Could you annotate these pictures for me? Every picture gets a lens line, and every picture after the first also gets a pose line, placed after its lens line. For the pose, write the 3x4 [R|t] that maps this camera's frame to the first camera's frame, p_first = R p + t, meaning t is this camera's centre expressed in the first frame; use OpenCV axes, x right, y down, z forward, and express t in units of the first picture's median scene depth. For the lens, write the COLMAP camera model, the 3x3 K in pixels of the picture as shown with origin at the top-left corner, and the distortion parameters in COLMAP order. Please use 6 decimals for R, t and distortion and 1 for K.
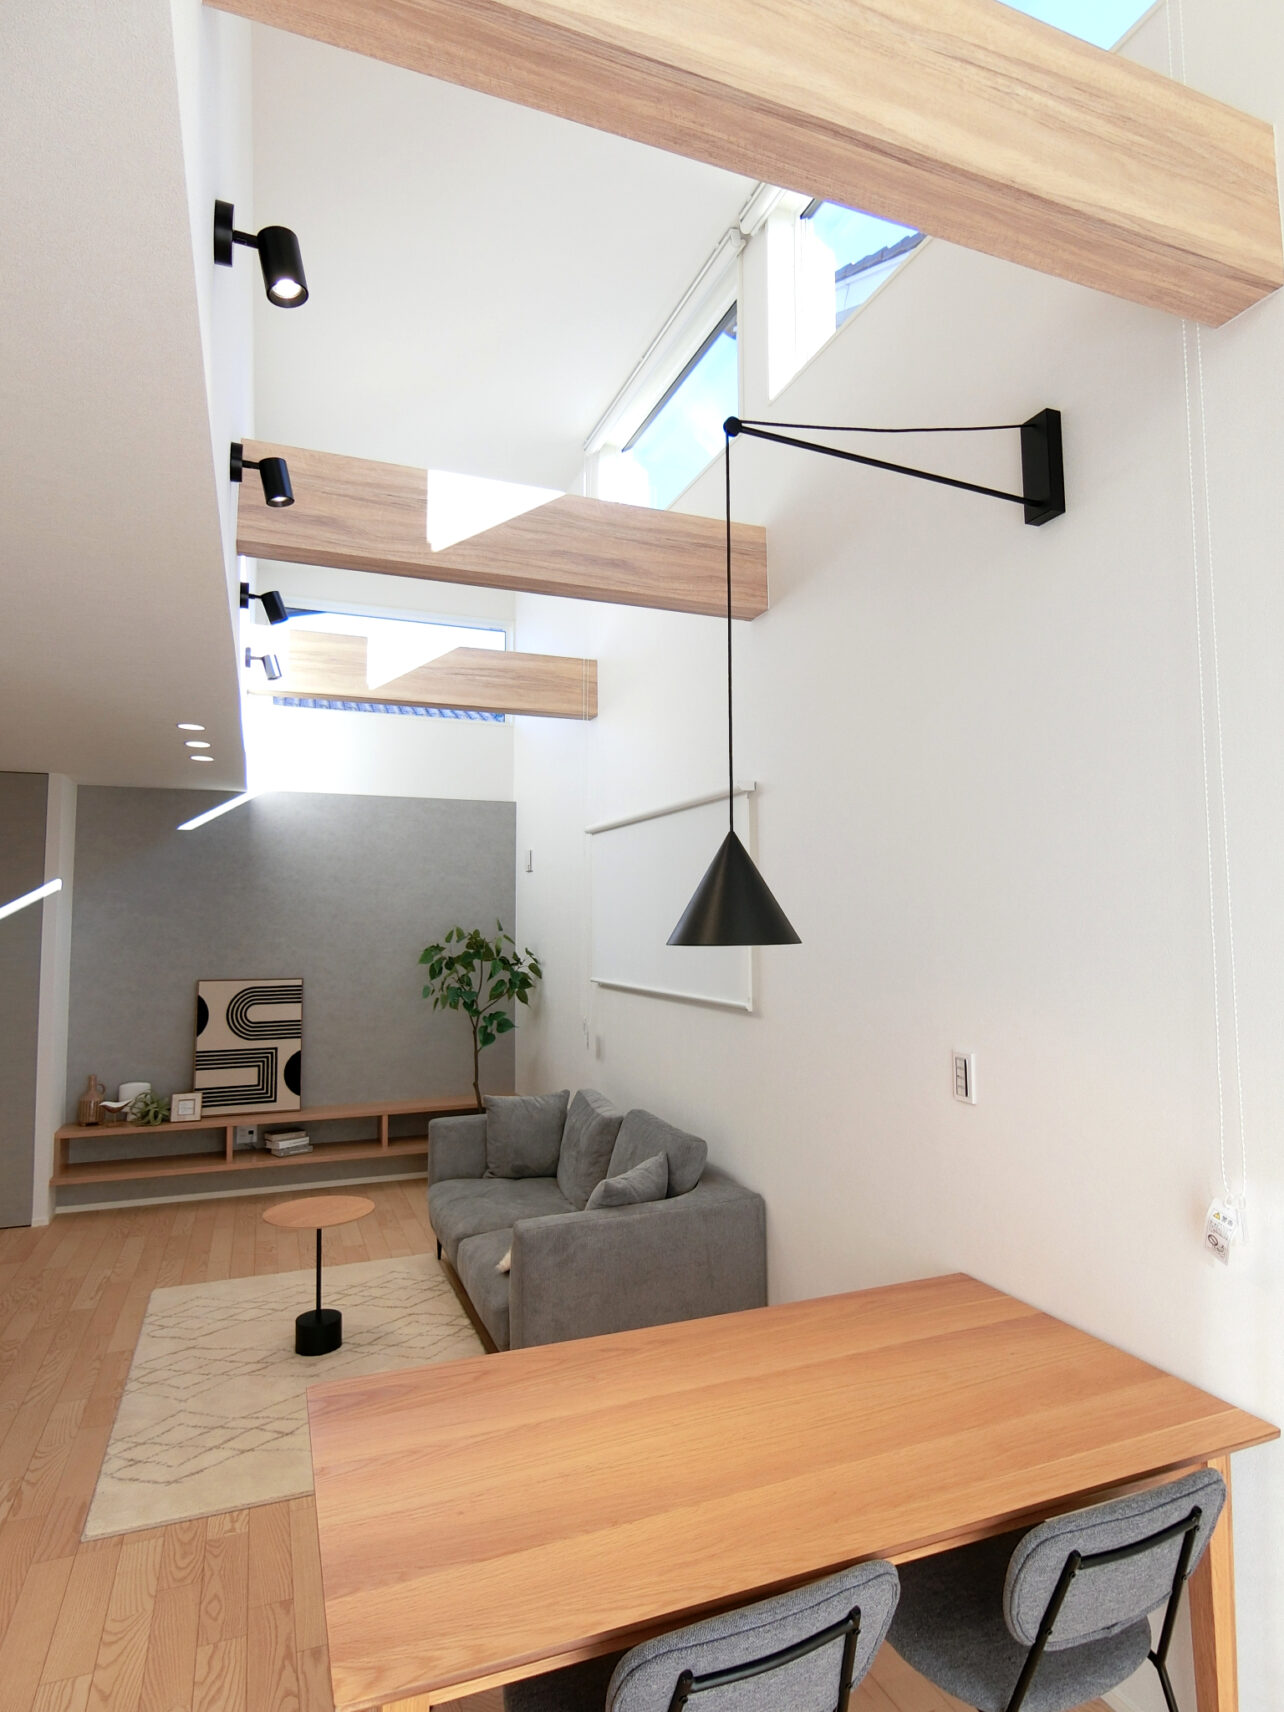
lens RADIAL K [[960.8, 0, 642.0], [0, 960.8, 856.0], [0, 0, 1]] dist [-0.004731, 0.000238]
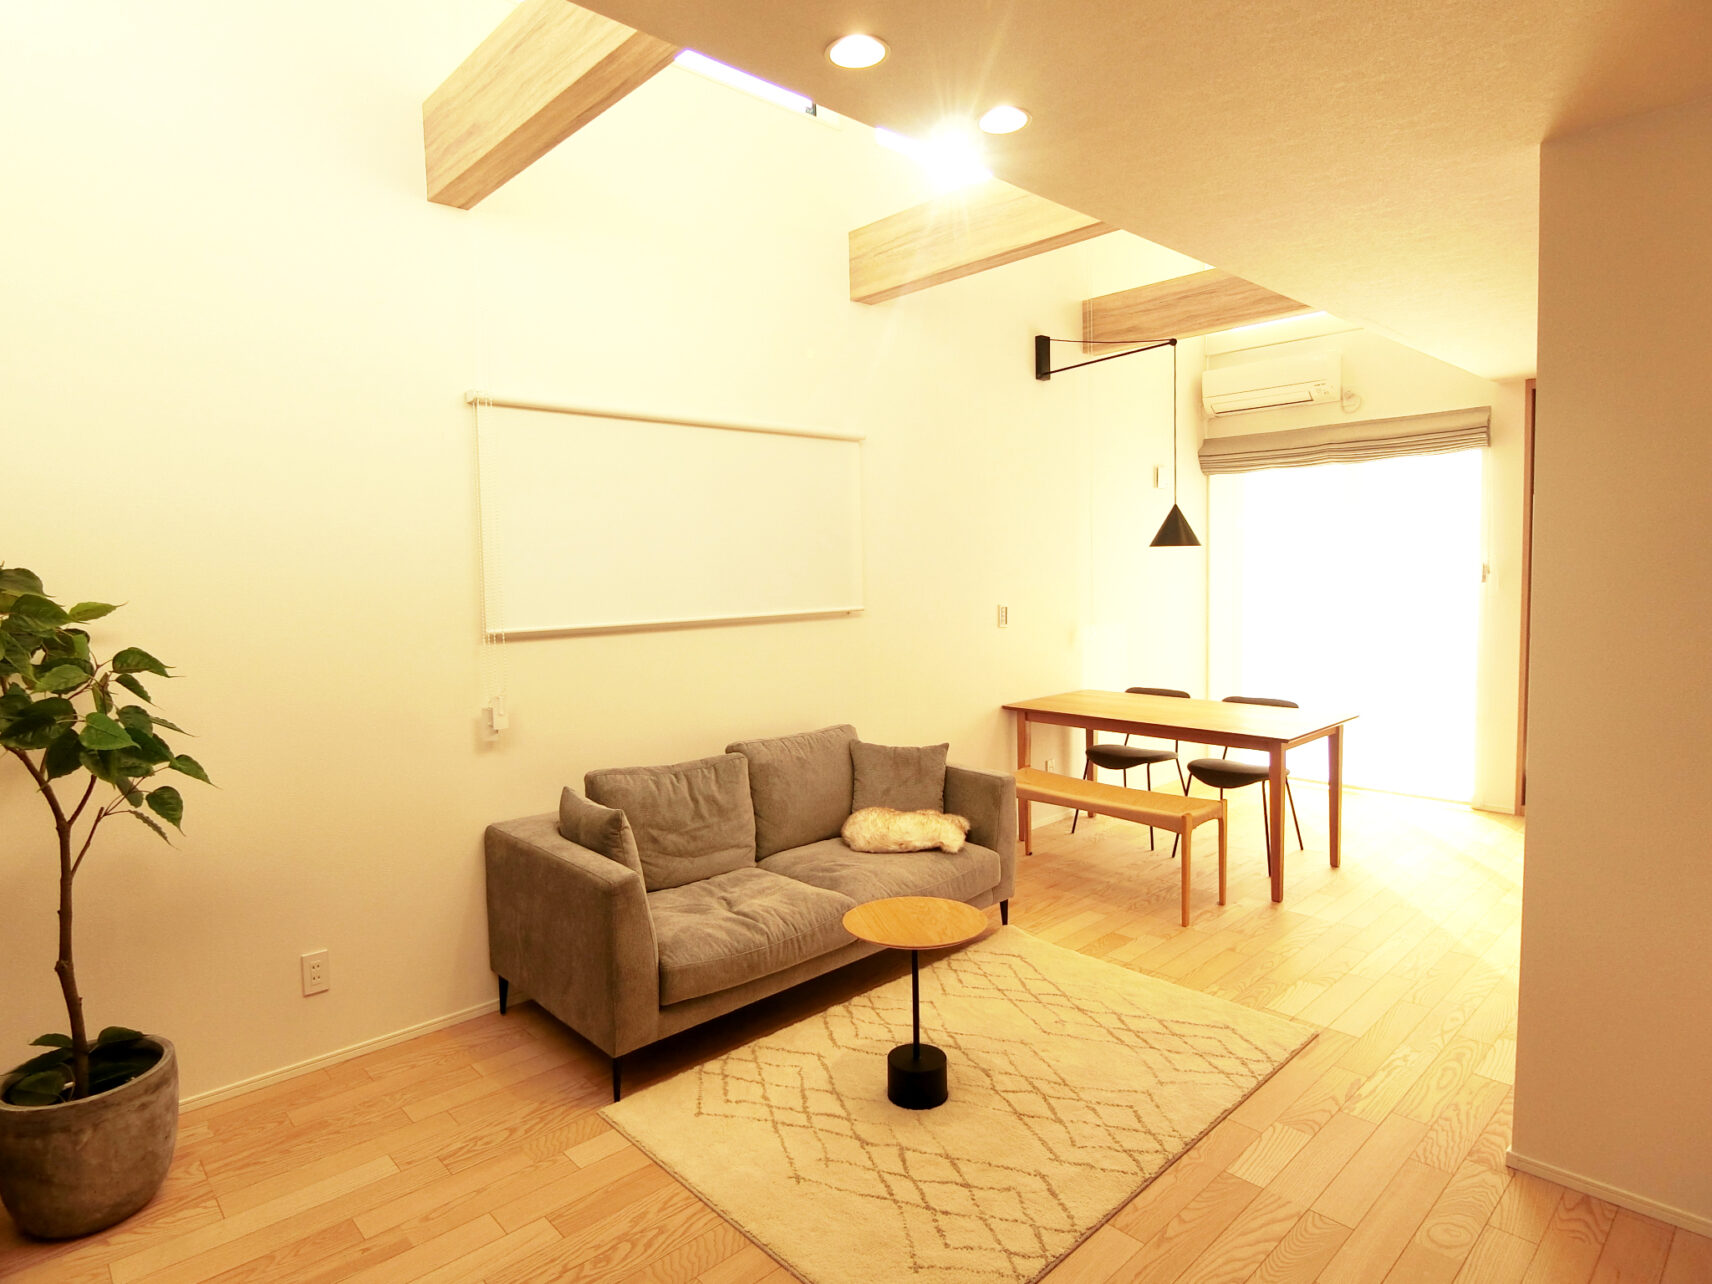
lens RADIAL K [[960.8, 0, 855.2], [0, 960.8, 617.9], [0, 0, 1]] dist [-0.004731, 0.000238]
pose [[-0.369259, -0.038705, 0.928520, -0.688621], [-0.042300, 0.998797, 0.024813, 0.086743], [-0.928364, -0.030114, -0.370451, 0.937803]]
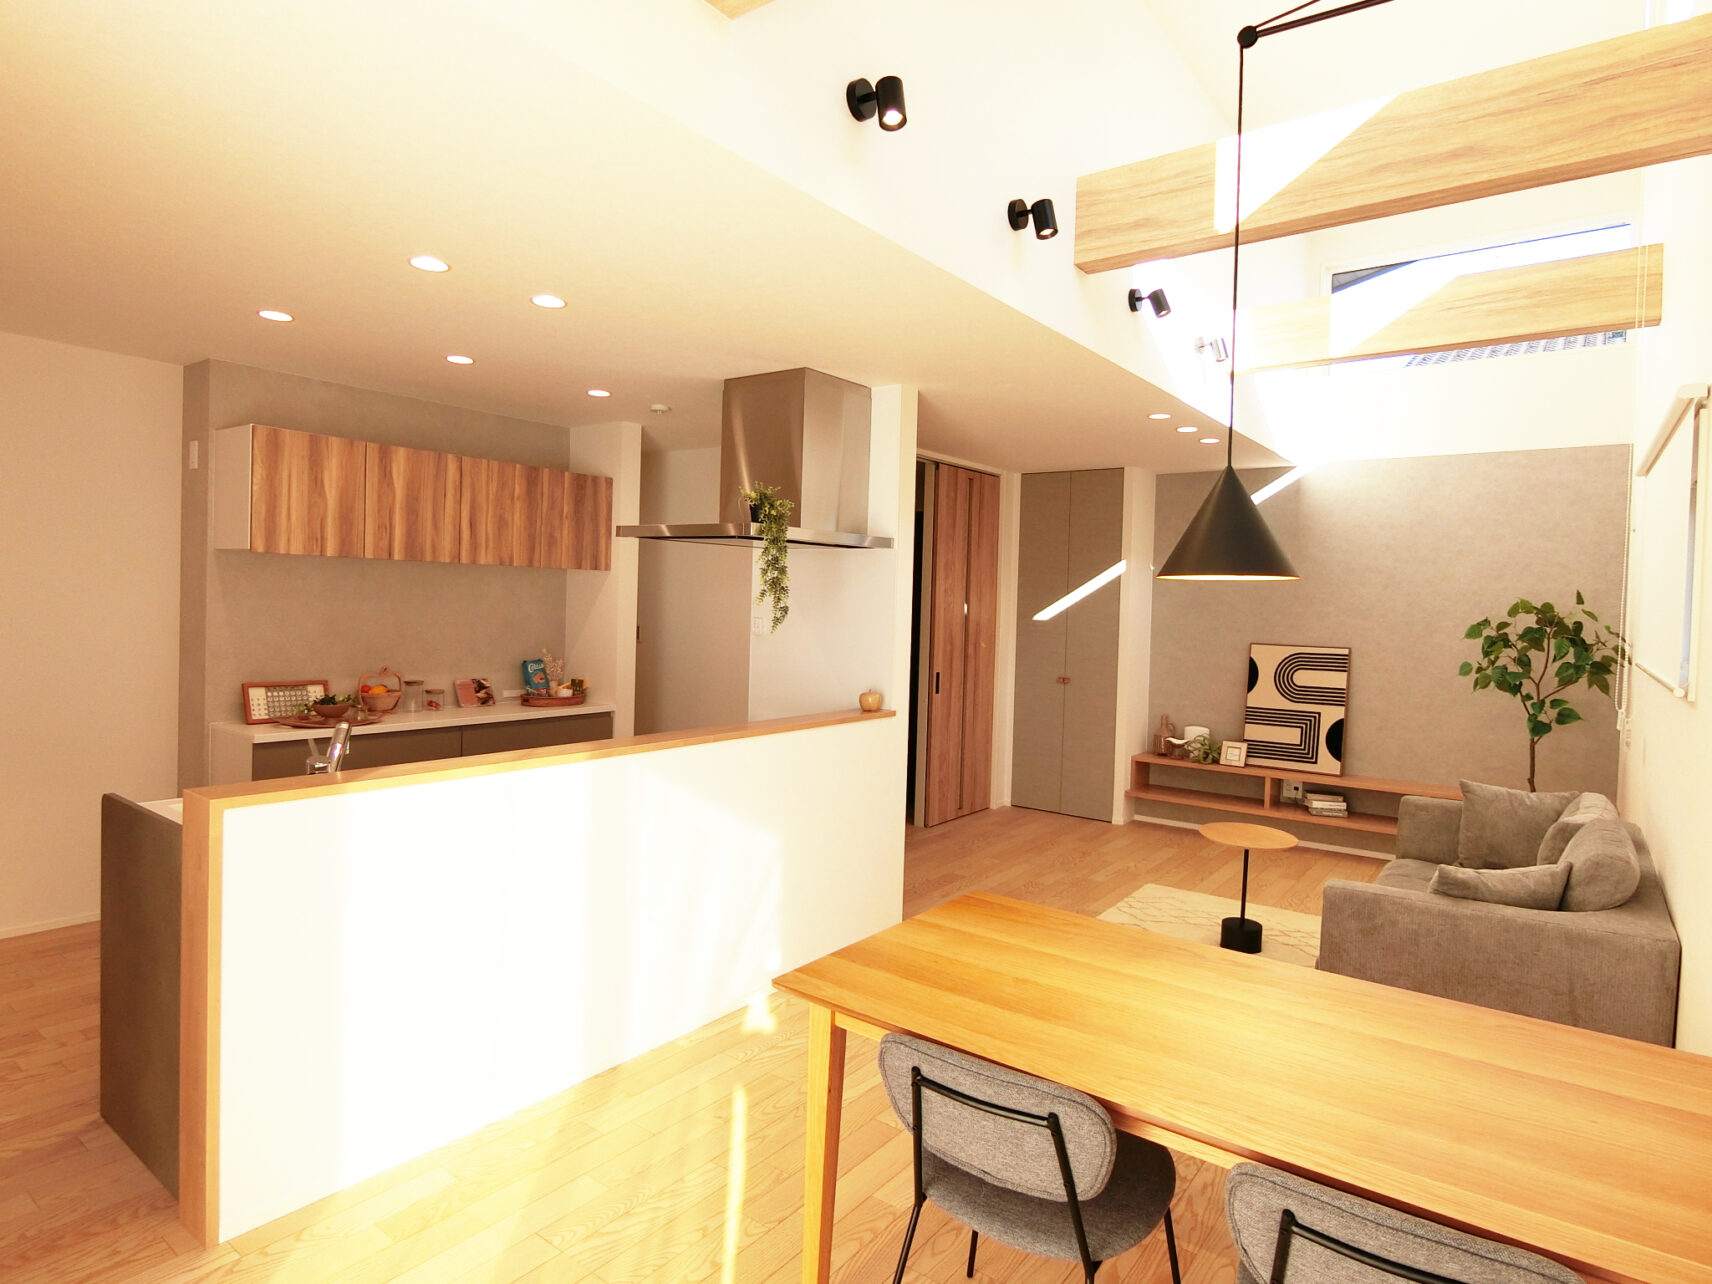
lens RADIAL K [[960.8, 0, 855.2], [0, 960.8, 617.9], [0, 0, 1]] dist [-0.004731, 0.000238]
pose [[0.516764, 0.031306, -0.855555, 0.256893], [0.035896, 0.997660, 0.058188, 0.021334], [0.855375, -0.060780, 0.514431, 0.050215]]
